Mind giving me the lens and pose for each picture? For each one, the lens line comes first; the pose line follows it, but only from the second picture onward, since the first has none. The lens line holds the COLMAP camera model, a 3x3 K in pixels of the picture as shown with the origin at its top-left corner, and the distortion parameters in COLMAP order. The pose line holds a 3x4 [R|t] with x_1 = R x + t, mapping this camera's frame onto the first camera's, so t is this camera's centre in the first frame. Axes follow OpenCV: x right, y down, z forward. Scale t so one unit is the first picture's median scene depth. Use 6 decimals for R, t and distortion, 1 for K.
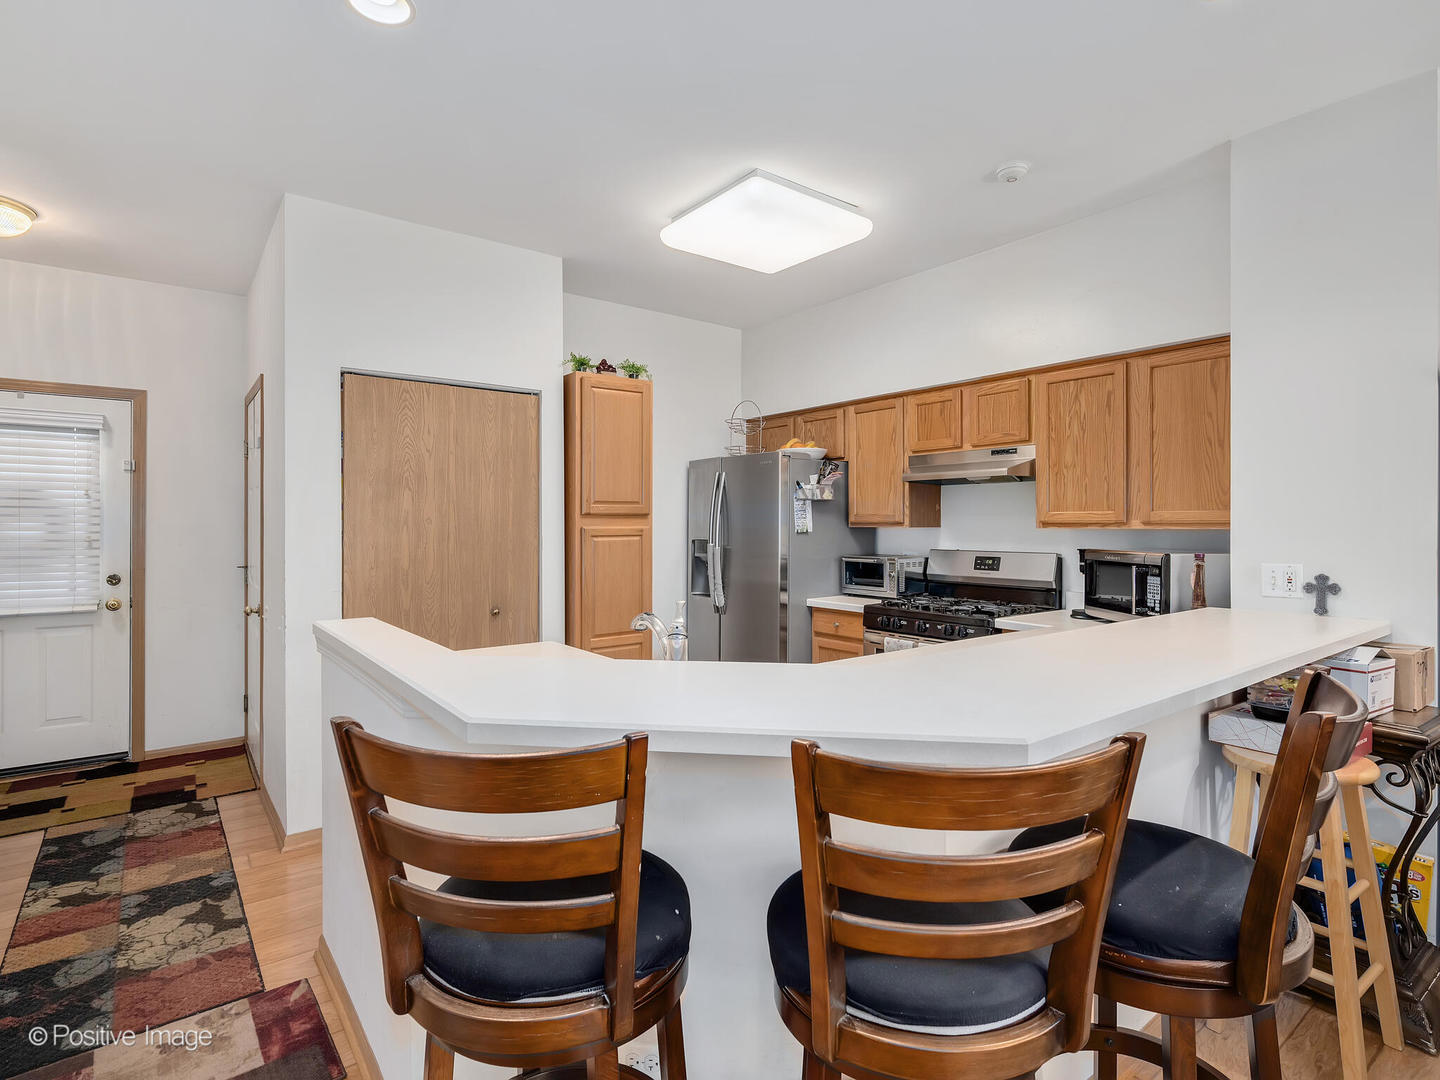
lens RADIAL K [[734.5, 0, 720.5], [0, 734.5, 530.0], [0, 0, 1]] dist [0.001949, 0.000496]
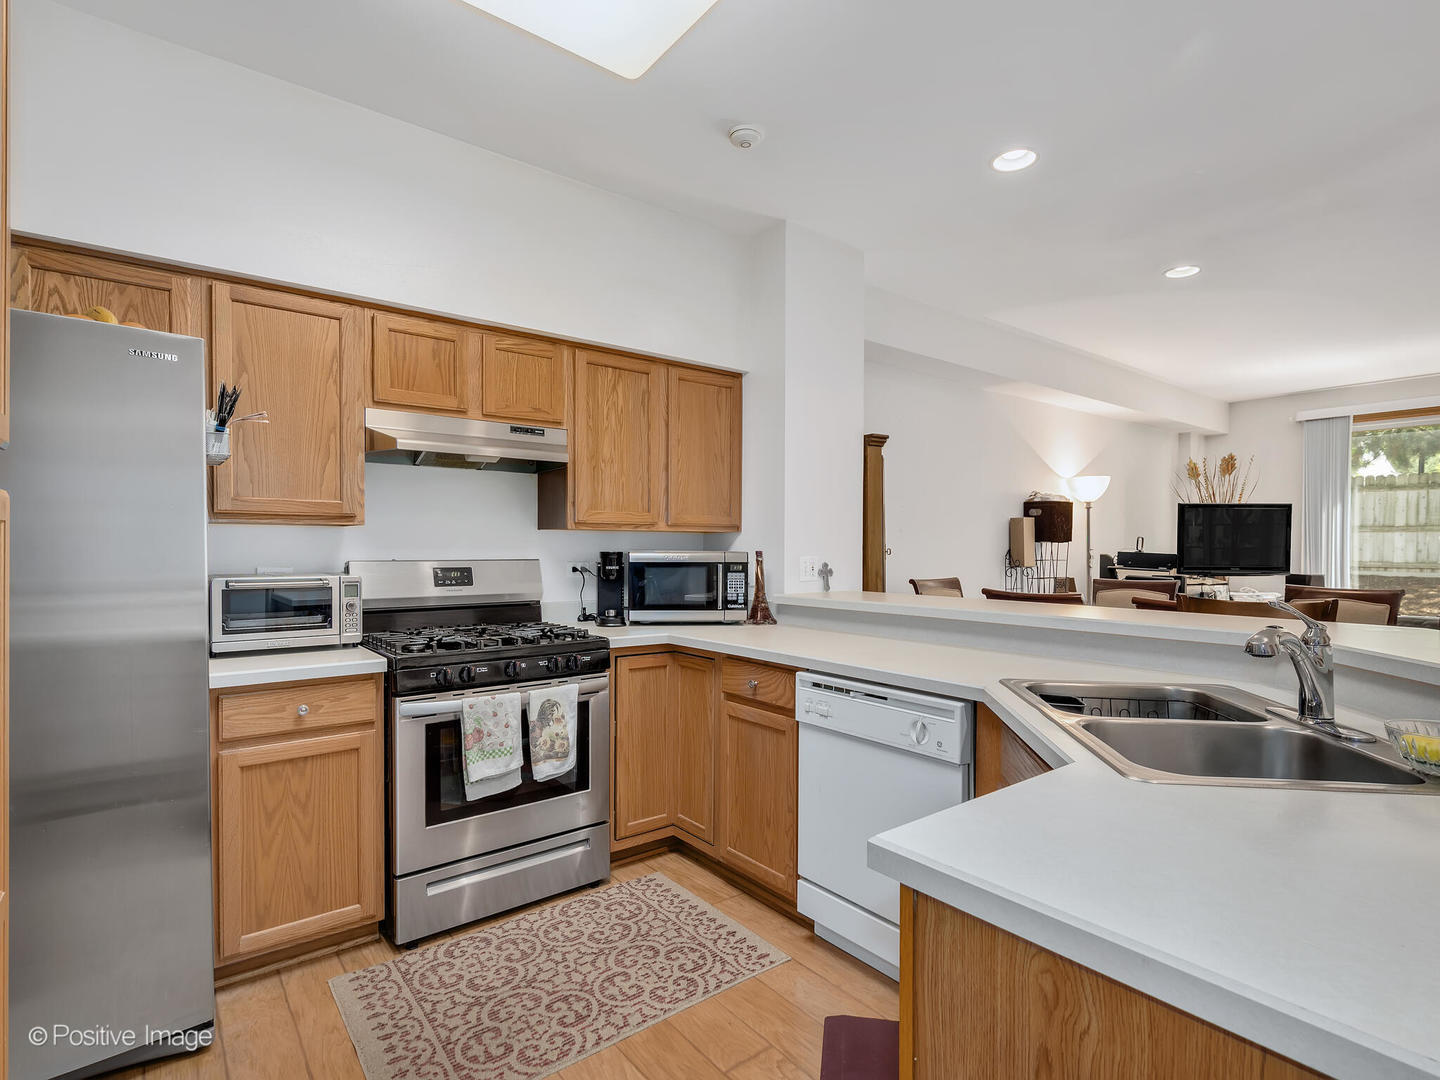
lens RADIAL K [[734.5, 0, 720.8], [0, 734.5, 548.3], [0, 0, 1]] dist [0.001949, 0.000496]
pose [[0.000142, -0.001032, 0.999999, -0.401658], [0.006441, 0.999979, 0.001031, 0.019741], [-0.999979, 0.006441, 0.000149, 0.797765]]
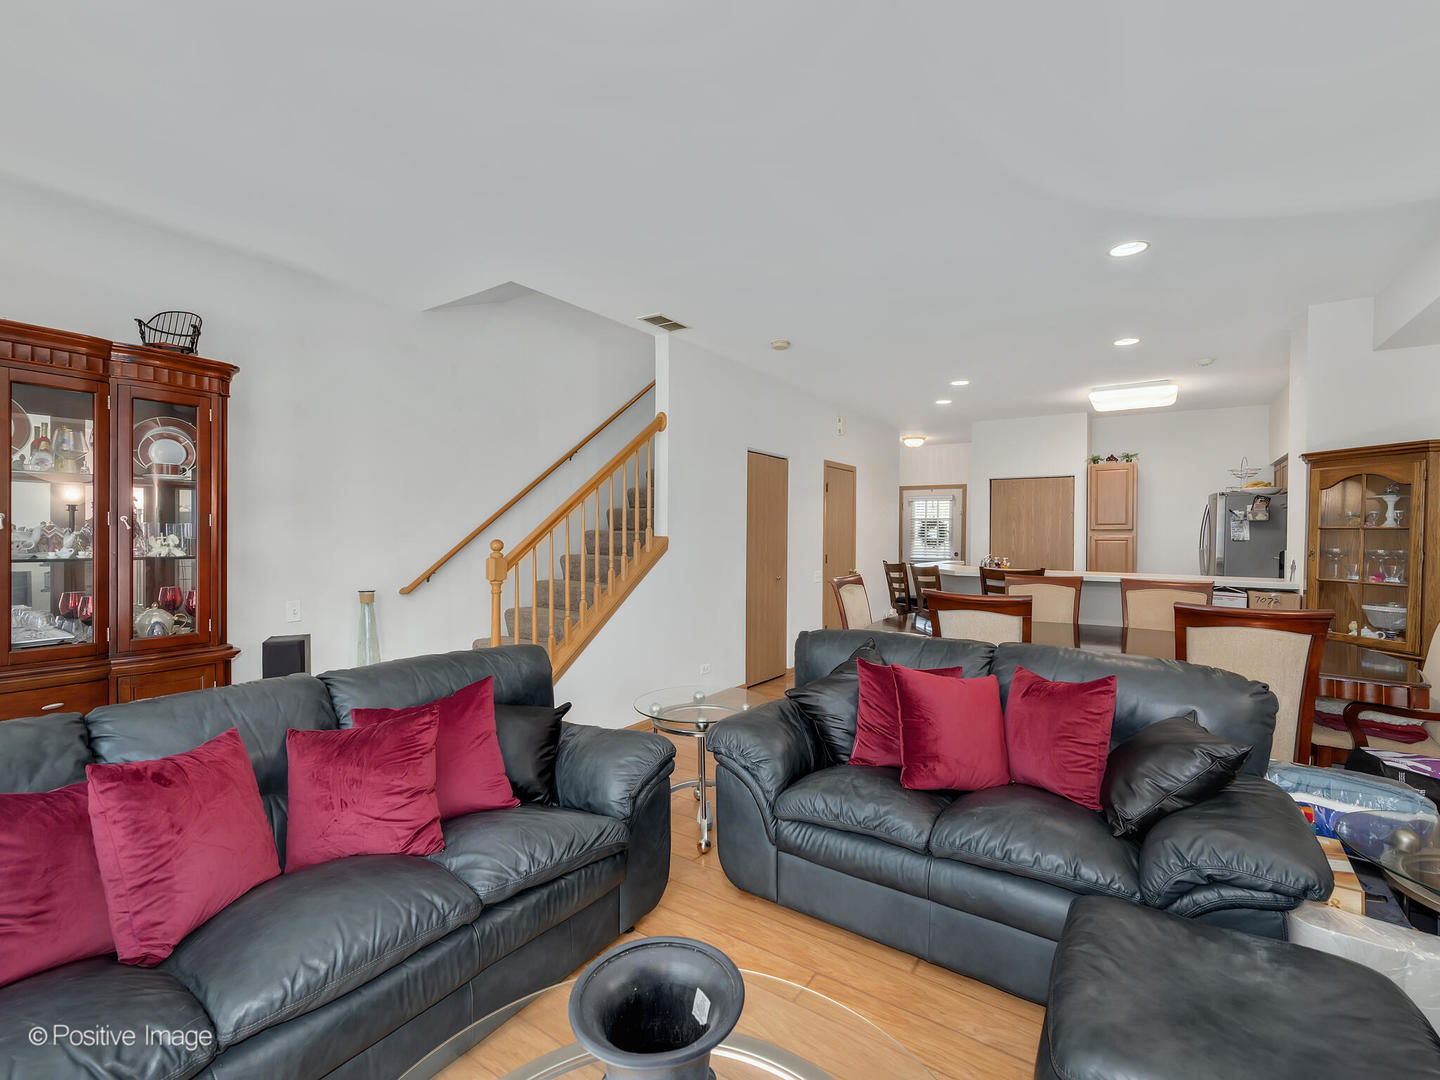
lens RADIAL K [[633.3, 0, 719.2], [0, 633.3, 538.4], [0, 0, 1]] dist [-0.000165, -0.000006]
pose [[0.314131, 0.012125, -0.949302, 1.354909], [-0.012987, 0.999880, 0.008474, 0.002539], [0.949291, 0.009667, 0.314250, -0.688278]]
